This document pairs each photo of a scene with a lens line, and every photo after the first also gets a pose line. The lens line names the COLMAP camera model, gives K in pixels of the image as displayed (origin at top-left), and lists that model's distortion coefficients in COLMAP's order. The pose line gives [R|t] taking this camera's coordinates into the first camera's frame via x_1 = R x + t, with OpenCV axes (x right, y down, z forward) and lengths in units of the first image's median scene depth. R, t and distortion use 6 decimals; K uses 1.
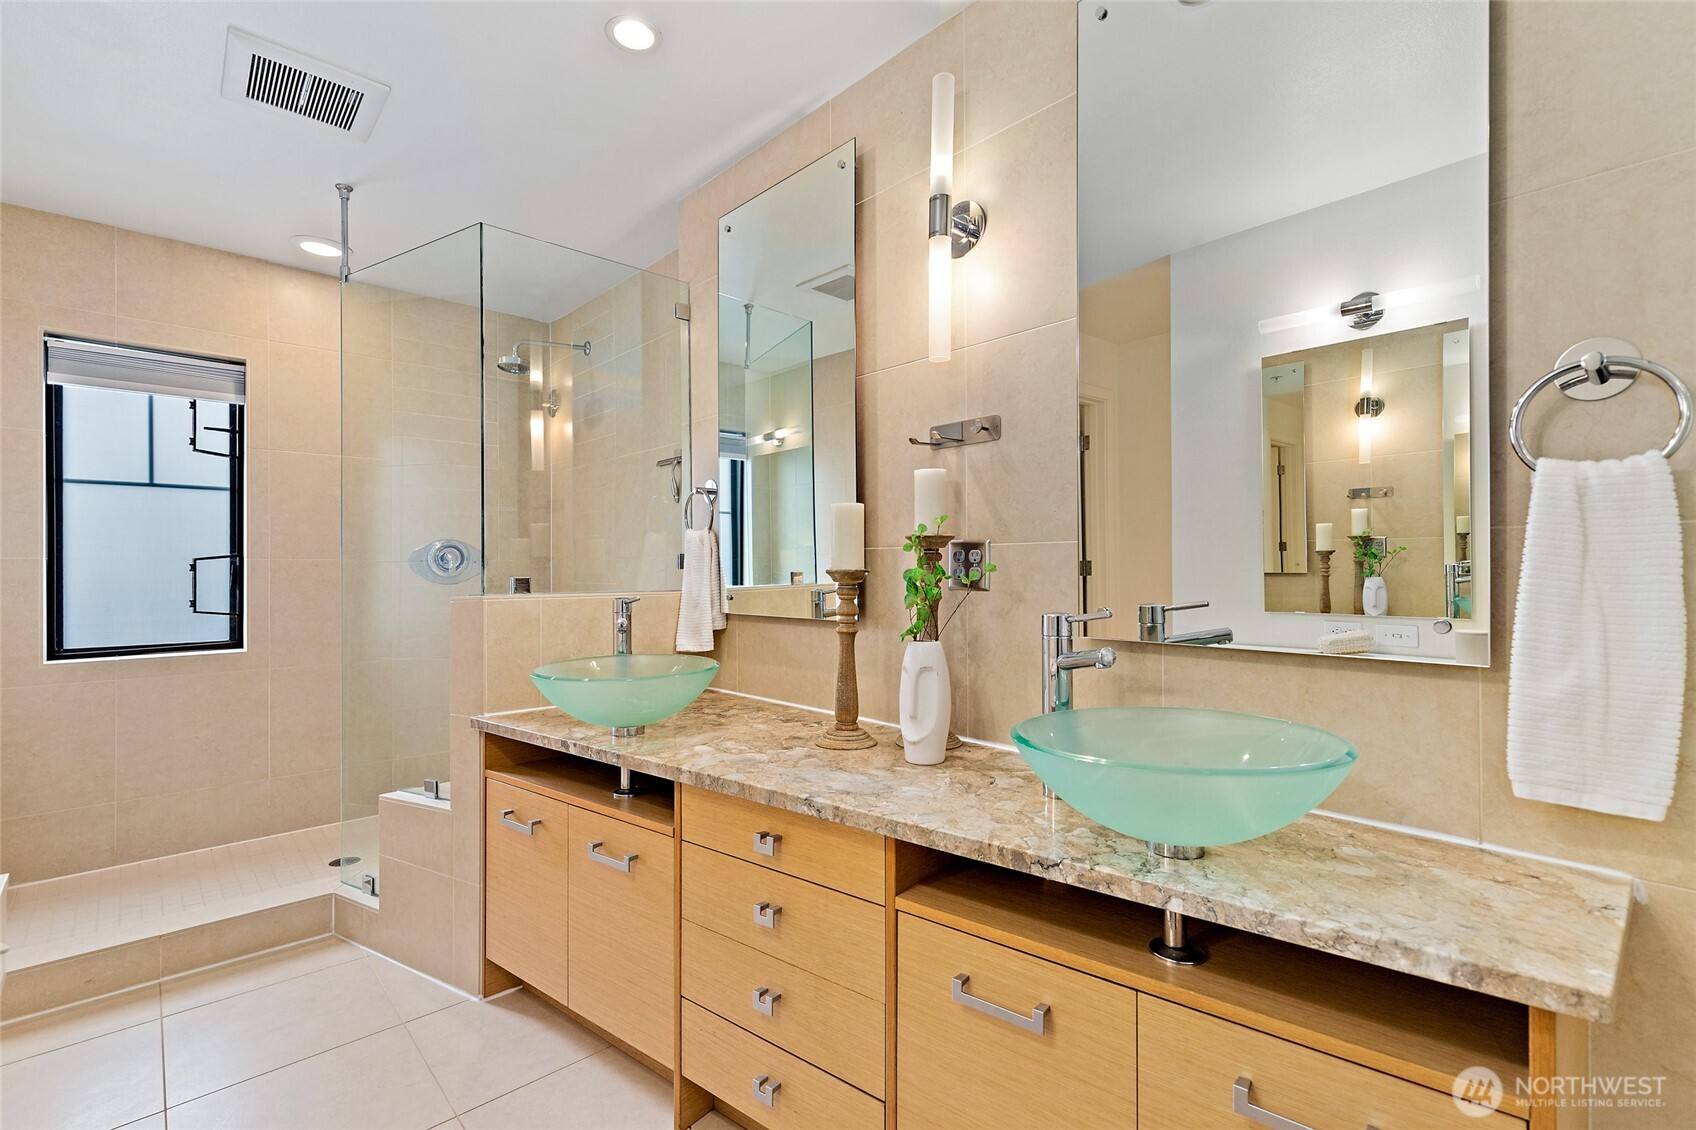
lens RADIAL K [[761.2, 0, 847.2], [0, 761.2, 566.3], [0, 0, 1]] dist [0.007493, -0.001355]
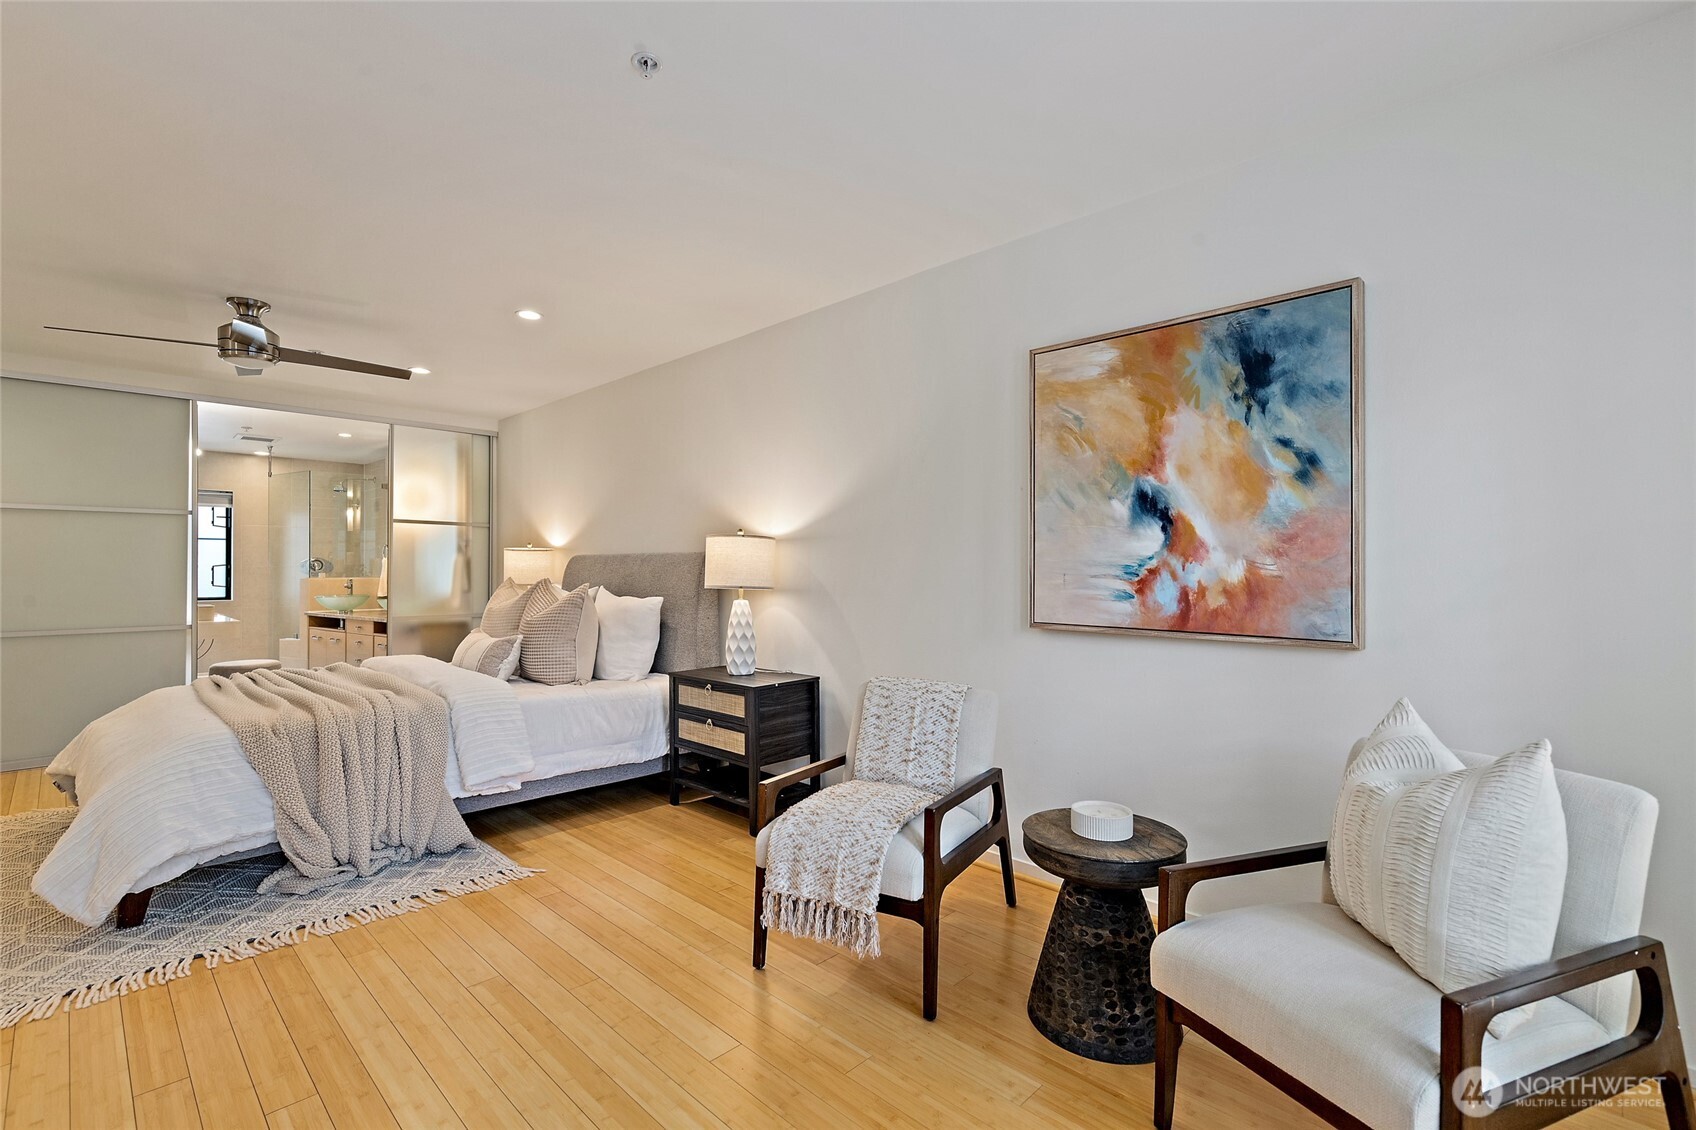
lens RADIAL K [[761.2, 0, 840.7], [0, 761.2, 569.1], [0, 0, 1]] dist [0.007493, -0.001355]
pose [[0.999015, 0.003463, 0.044231, 1.208476], [-0.003435, 0.999994, -0.000707, -0.004061], [-0.044233, 0.000555, 0.999021, -1.747027]]
